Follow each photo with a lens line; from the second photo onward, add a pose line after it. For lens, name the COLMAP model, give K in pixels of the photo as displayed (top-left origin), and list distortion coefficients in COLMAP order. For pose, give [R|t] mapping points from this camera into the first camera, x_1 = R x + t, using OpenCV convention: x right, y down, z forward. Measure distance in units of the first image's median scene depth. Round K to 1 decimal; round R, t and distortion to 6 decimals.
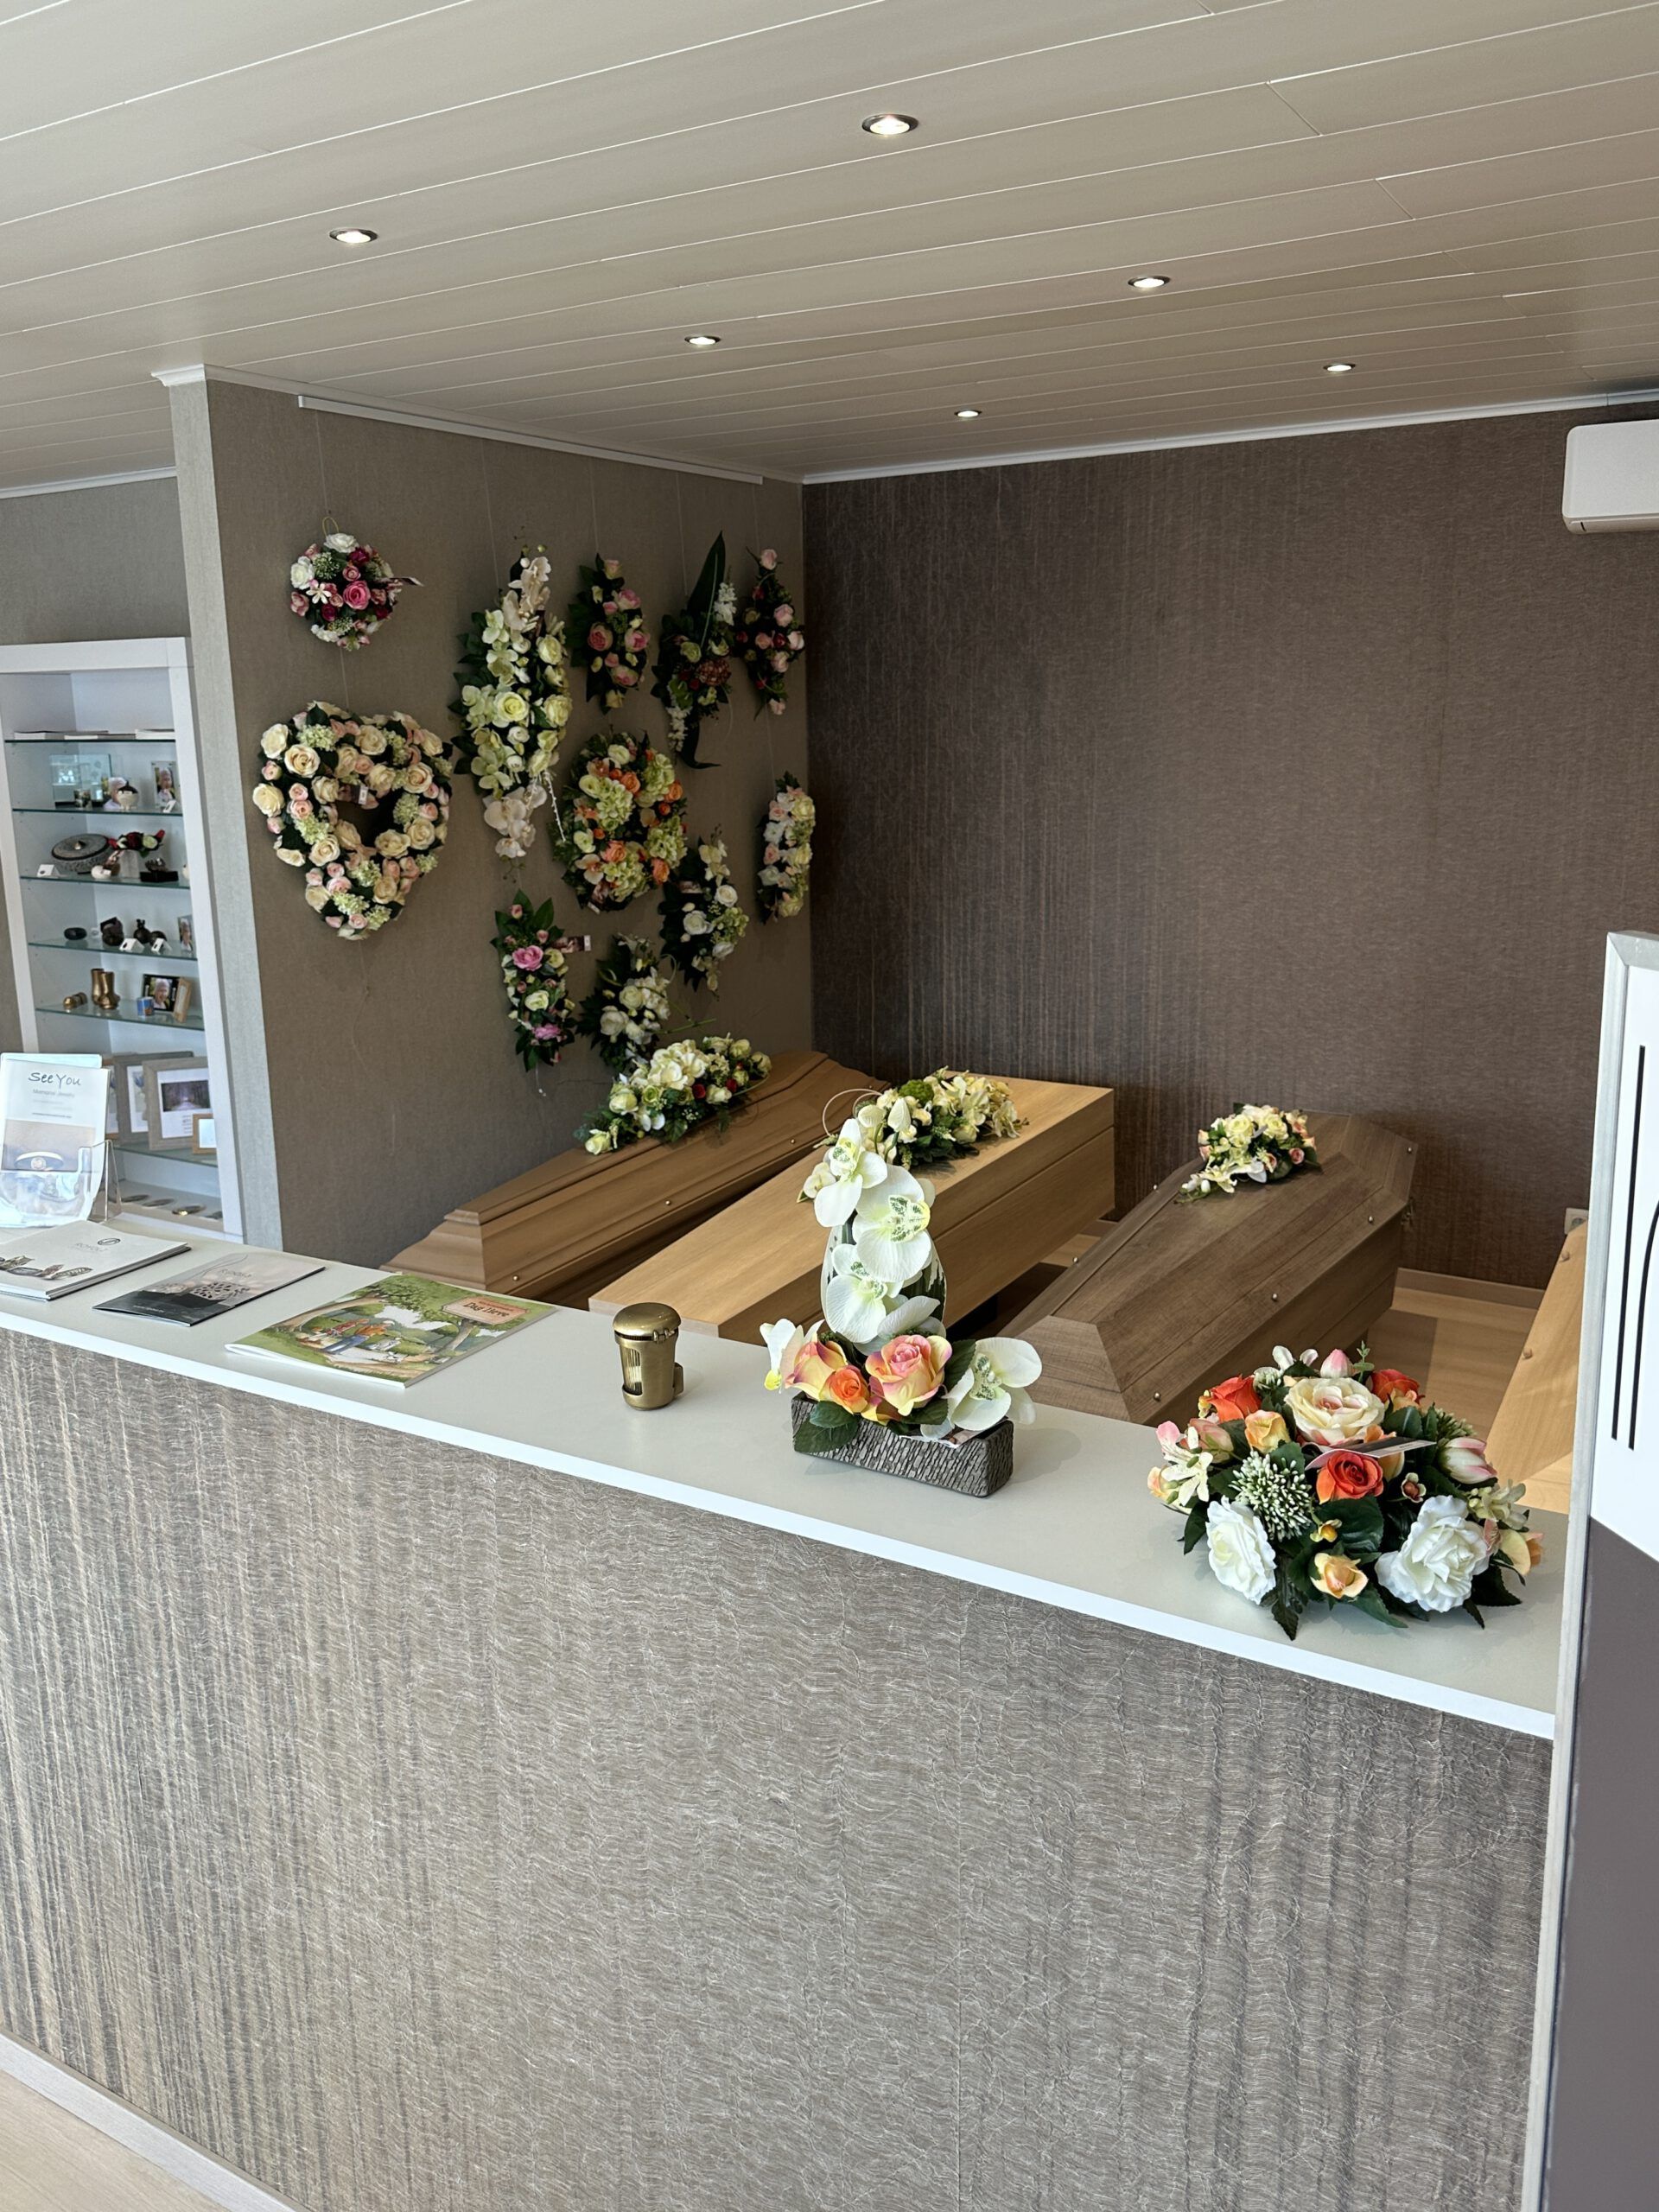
lens RADIAL K [[1752.0, 0, 832.1], [0, 1752.0, 1106.9], [0, 0, 1]] dist [0.008397, -0.000395]
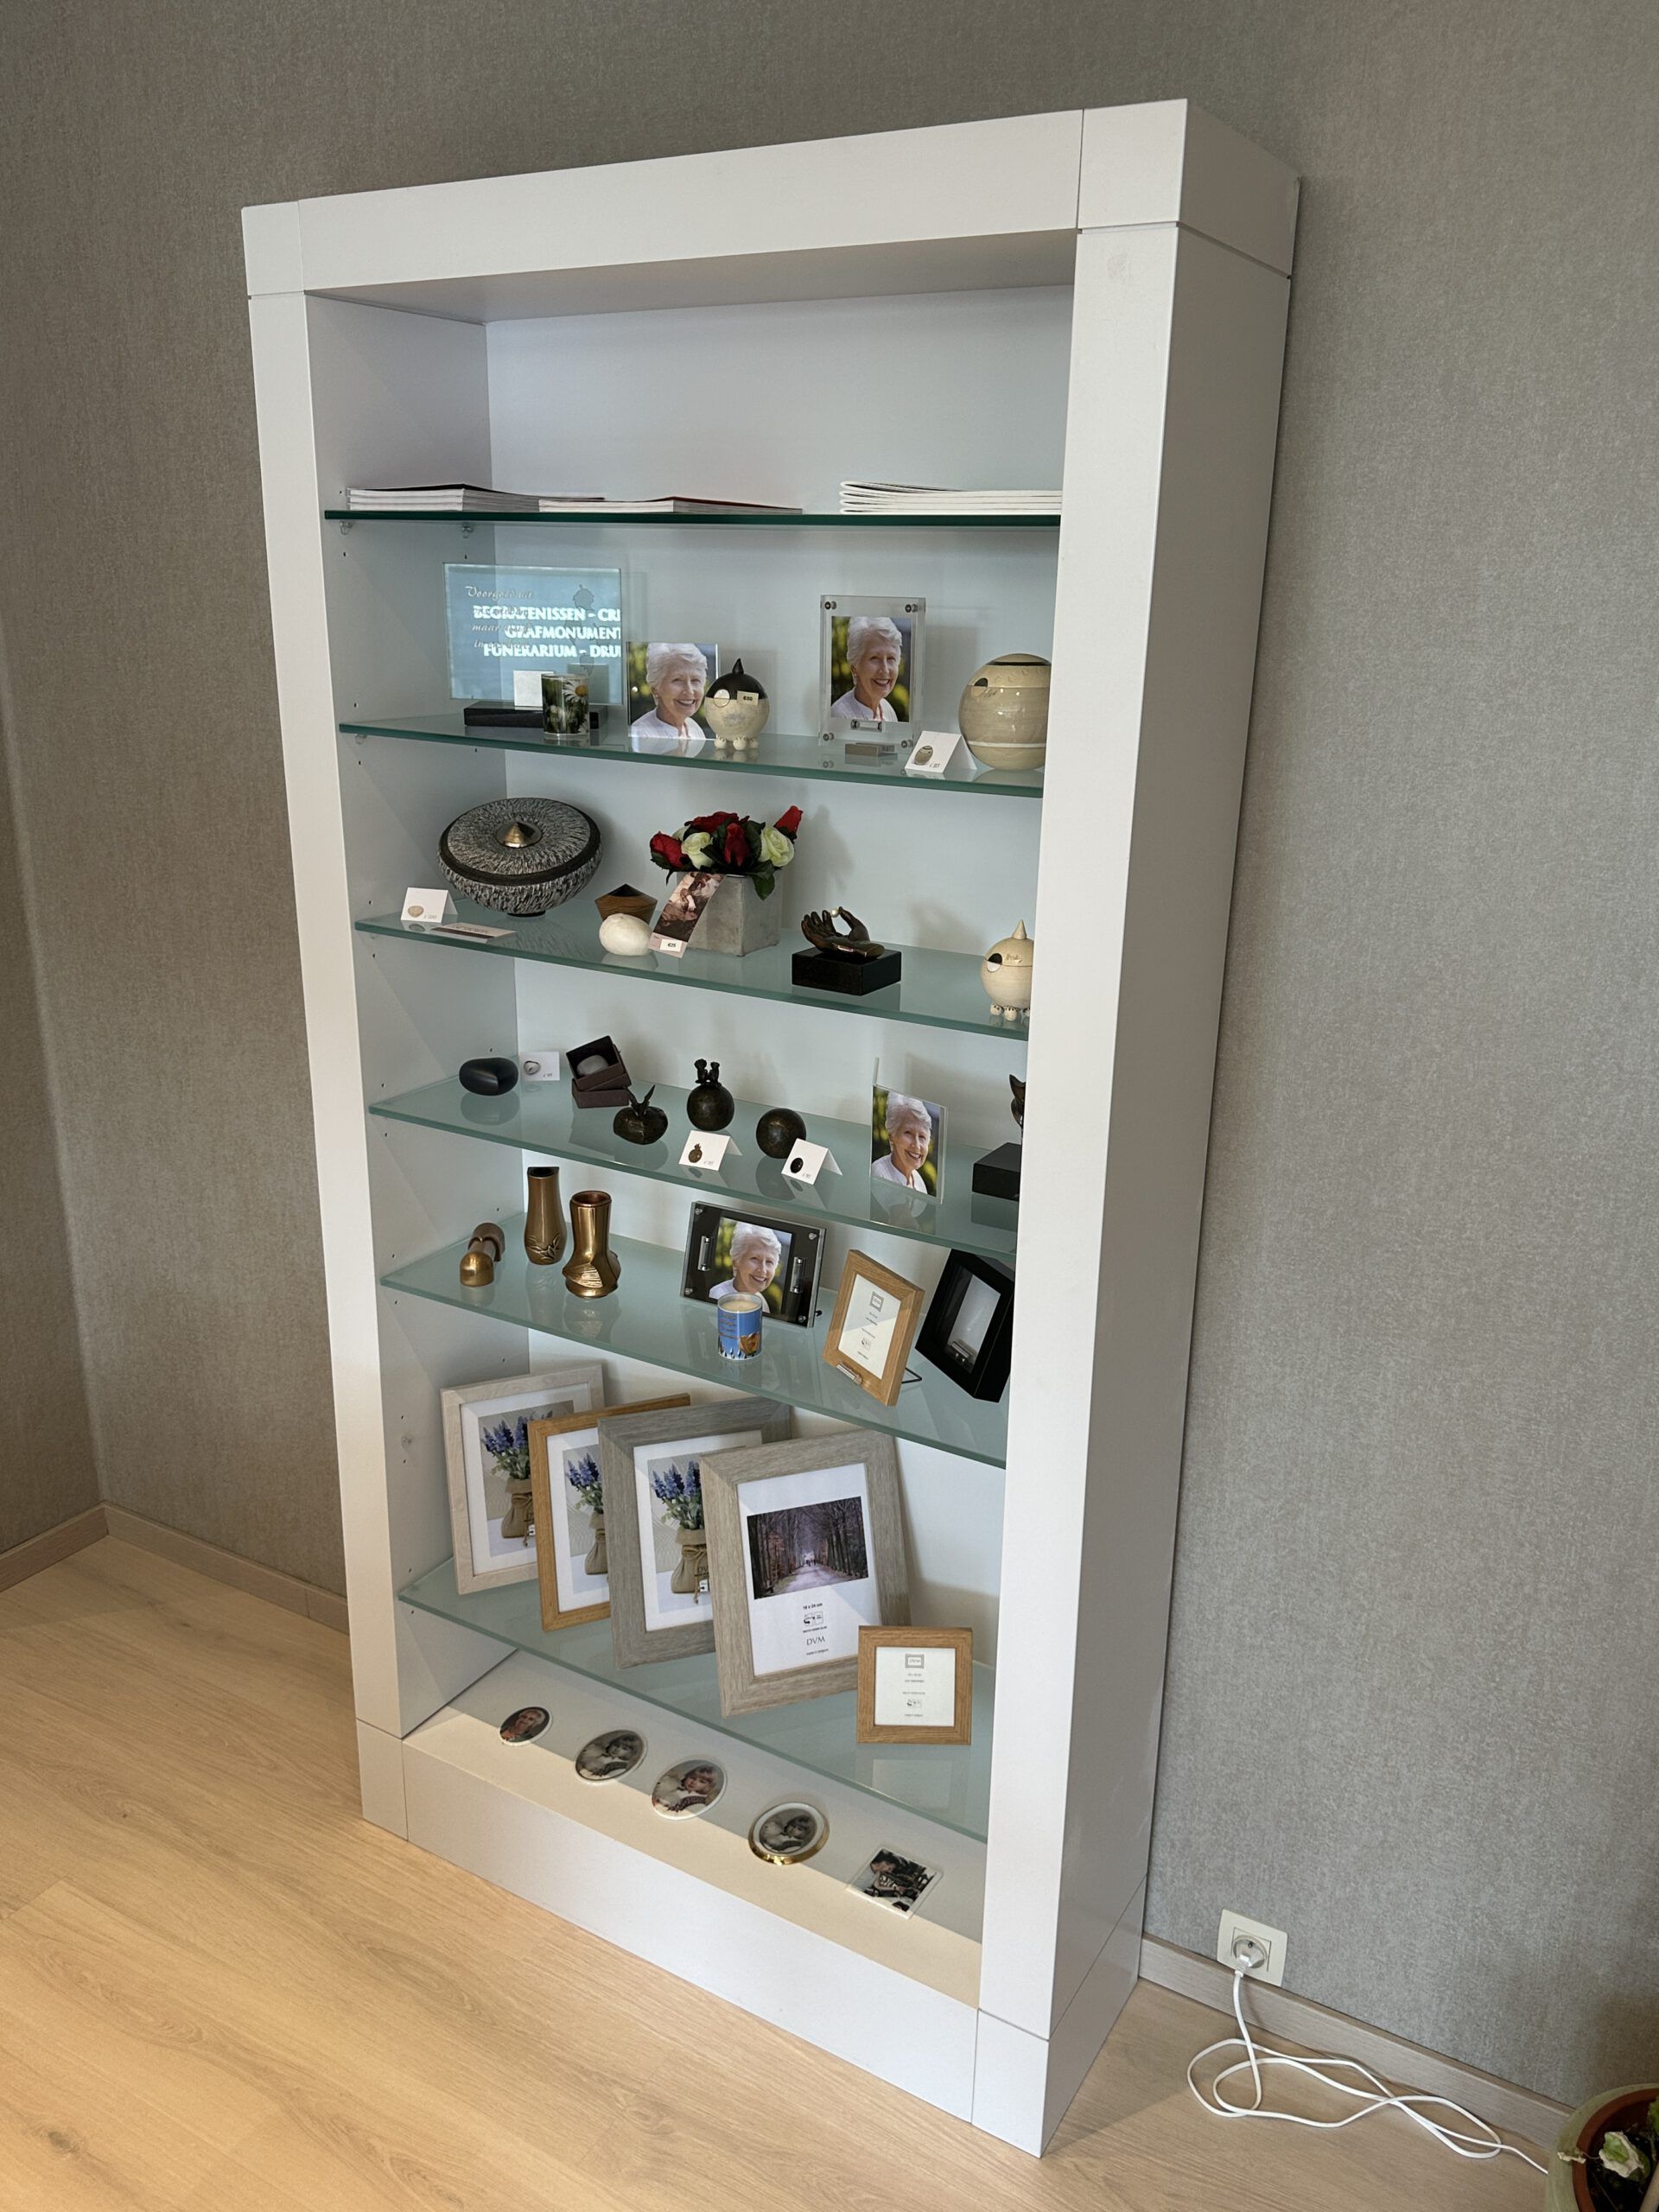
lens RADIAL K [[1752.0, 0, 829.0], [0, 1752.0, 1106.6], [0, 0, 1]] dist [0.008397, -0.000395]
pose [[0.999585, 0.025050, 0.014209, -0.377276], [-0.026302, 0.995022, 0.096119, -0.132369], [-0.011730, -0.096453, 0.995268, 0.660992]]
